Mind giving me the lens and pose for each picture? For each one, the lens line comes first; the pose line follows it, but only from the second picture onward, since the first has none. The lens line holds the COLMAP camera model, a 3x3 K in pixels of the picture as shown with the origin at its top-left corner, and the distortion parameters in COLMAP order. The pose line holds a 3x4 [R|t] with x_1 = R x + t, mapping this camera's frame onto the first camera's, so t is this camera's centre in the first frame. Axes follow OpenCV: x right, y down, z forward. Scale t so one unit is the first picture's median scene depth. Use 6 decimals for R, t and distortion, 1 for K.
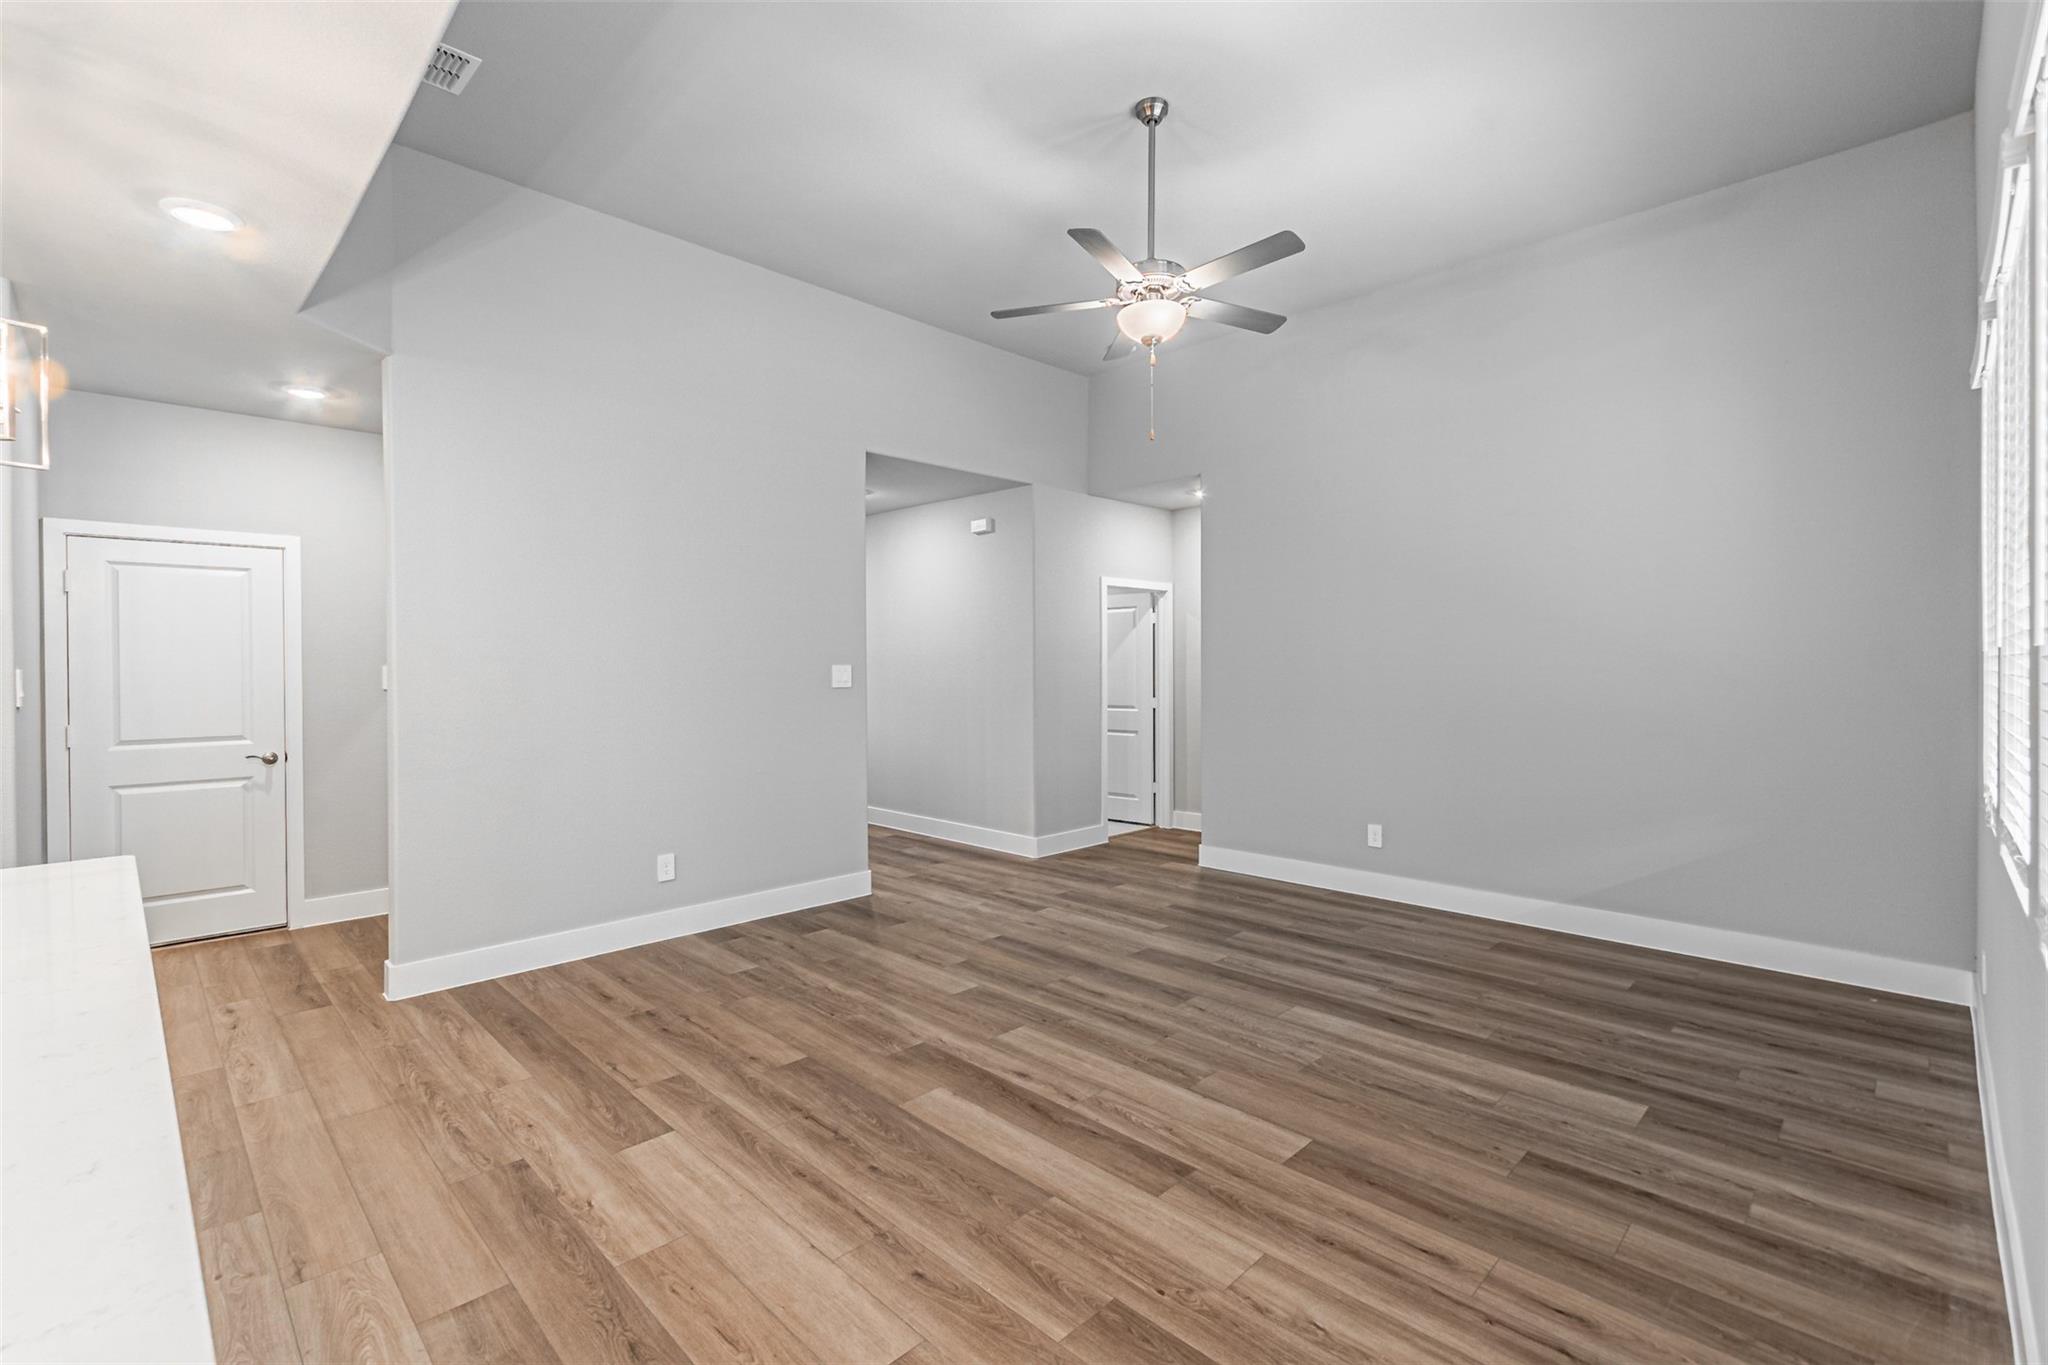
lens RADIAL K [[908.1, 0, 1012.6], [0, 908.1, 663.0], [0, 0, 1]] dist [0.001763, -0.000331]
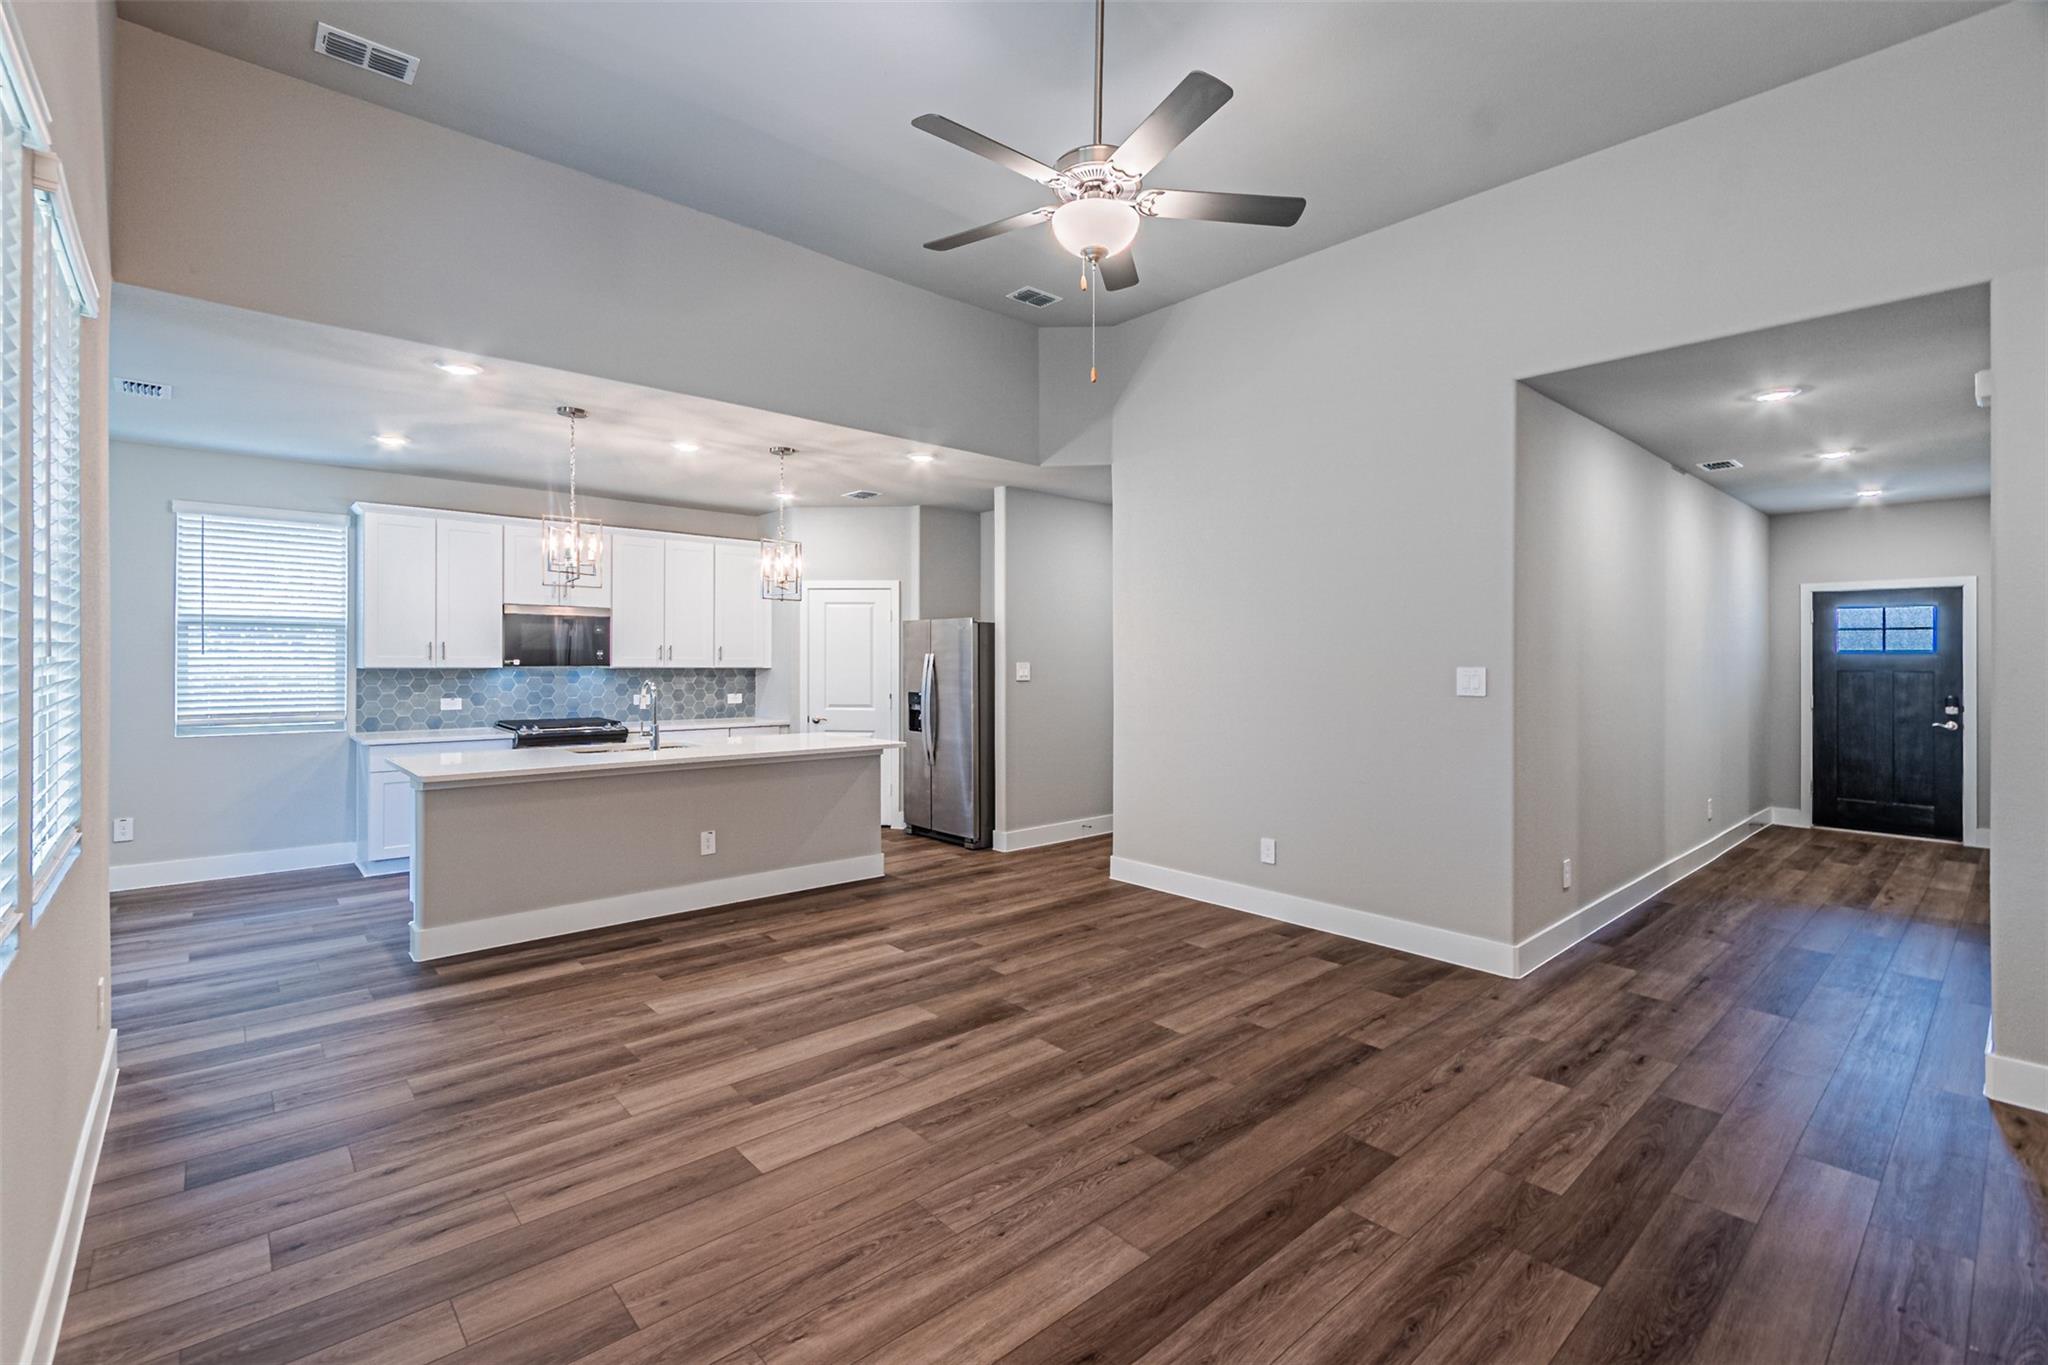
lens RADIAL K [[908.1, 0, 1012.6], [0, 908.1, 663.0], [0, 0, 1]] dist [0.001763, -0.000331]
pose [[-0.058015, 0.009821, -0.998267, 0.939594], [-0.005281, 0.999935, 0.010145, -0.013200], [0.998302, 0.005860, -0.057960, 0.981966]]
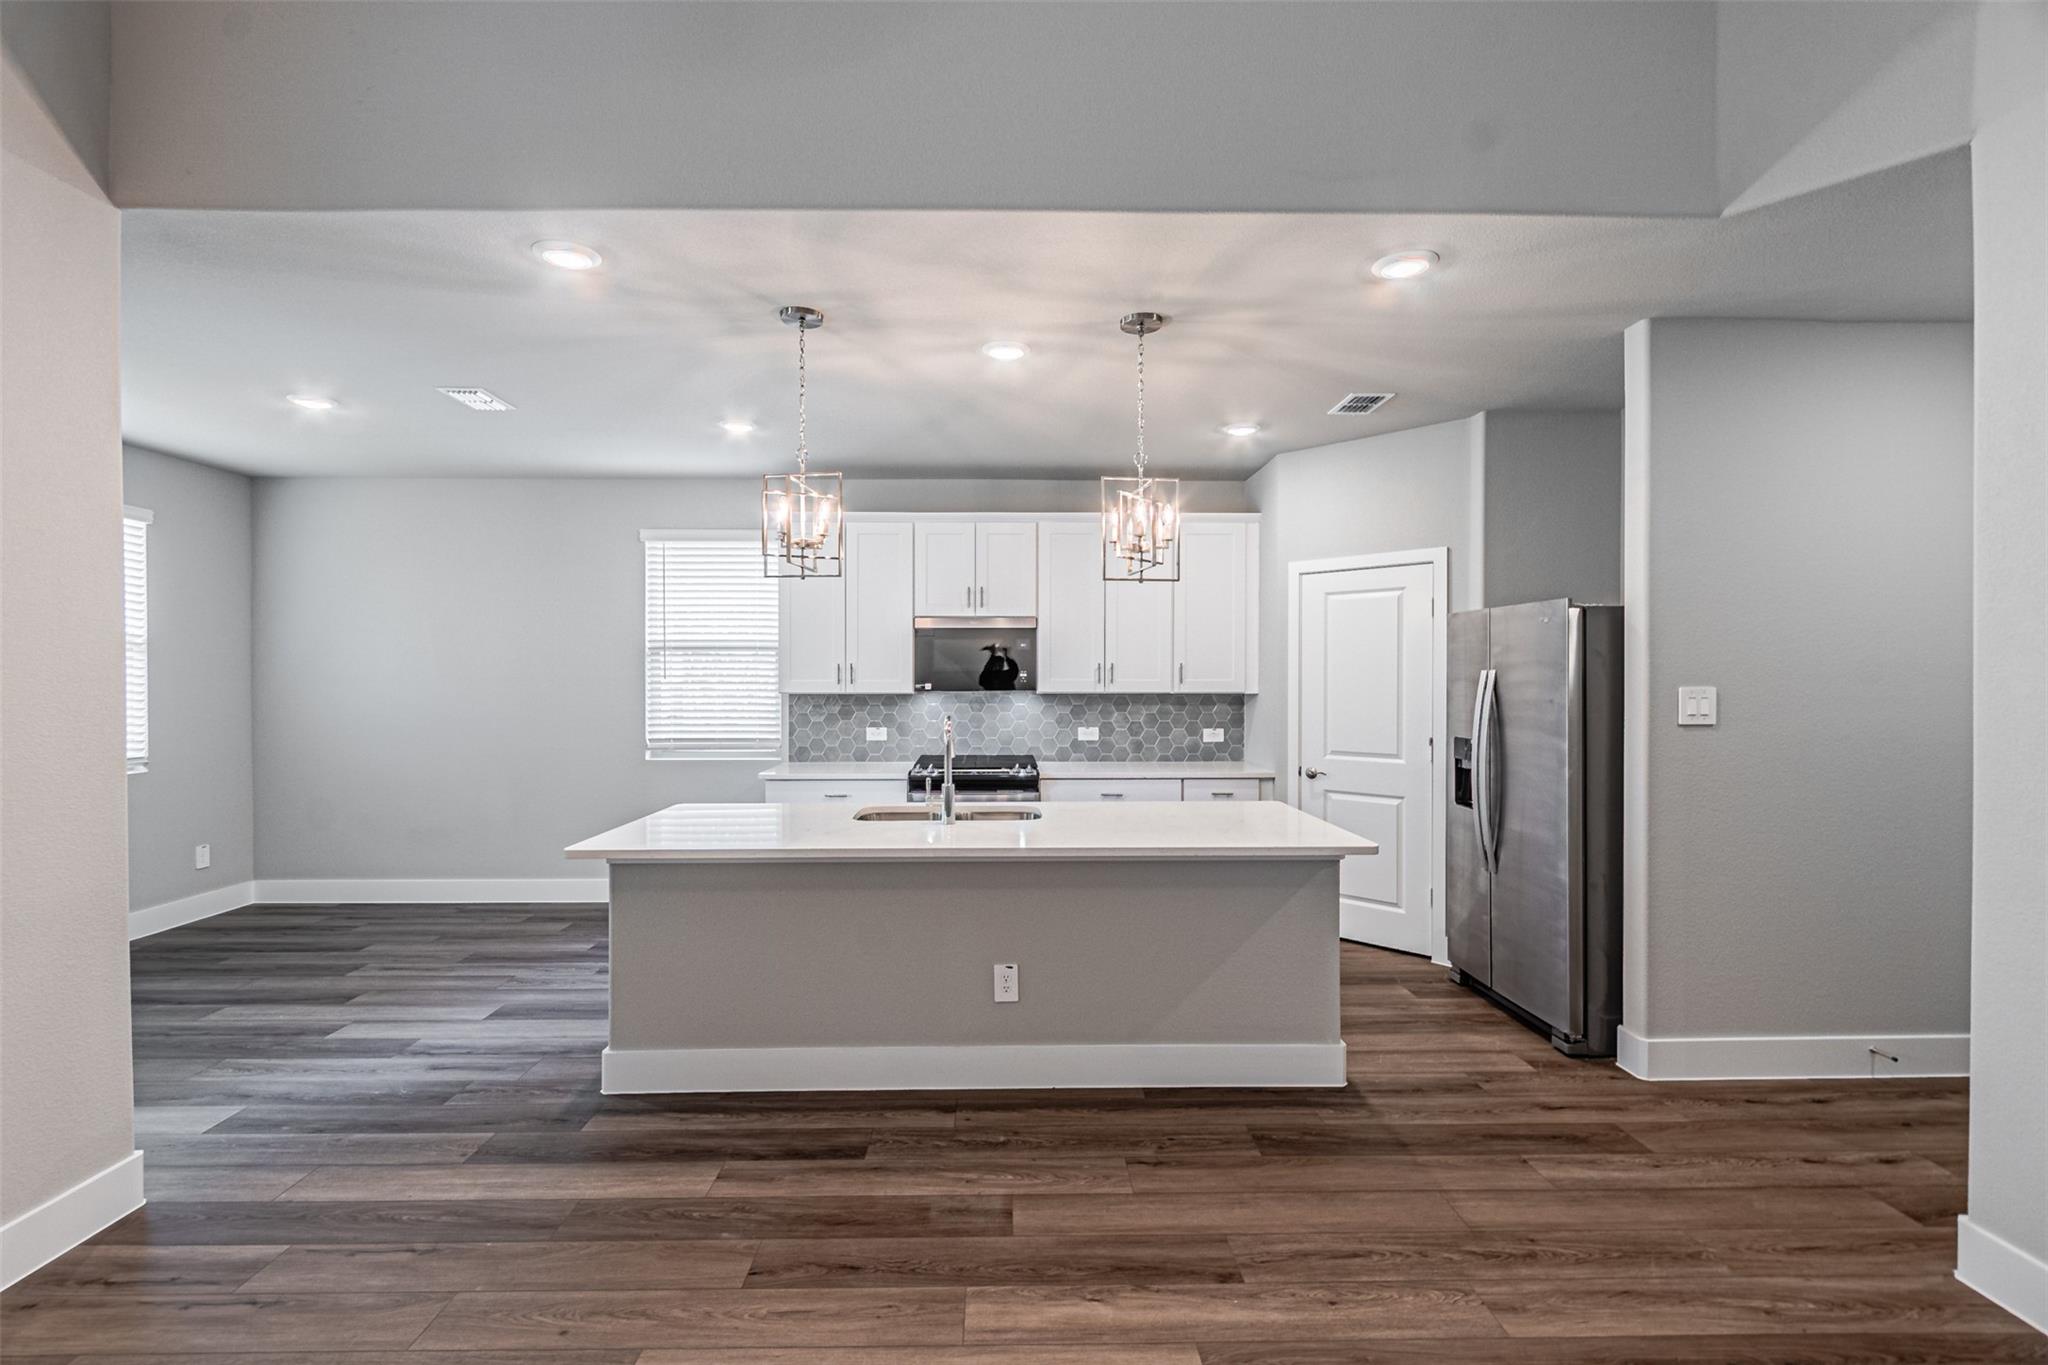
lens RADIAL K [[891.0, 0, 1017.2], [0, 891.0, 690.5], [0, 0, 1]] dist [0.002458, -0.000440]
pose [[-0.694444, 0.017036, -0.719345, 0.135185], [0.005436, 0.999815, 0.018431, -0.010883], [0.719526, 0.008889, -0.694408, 1.024733]]
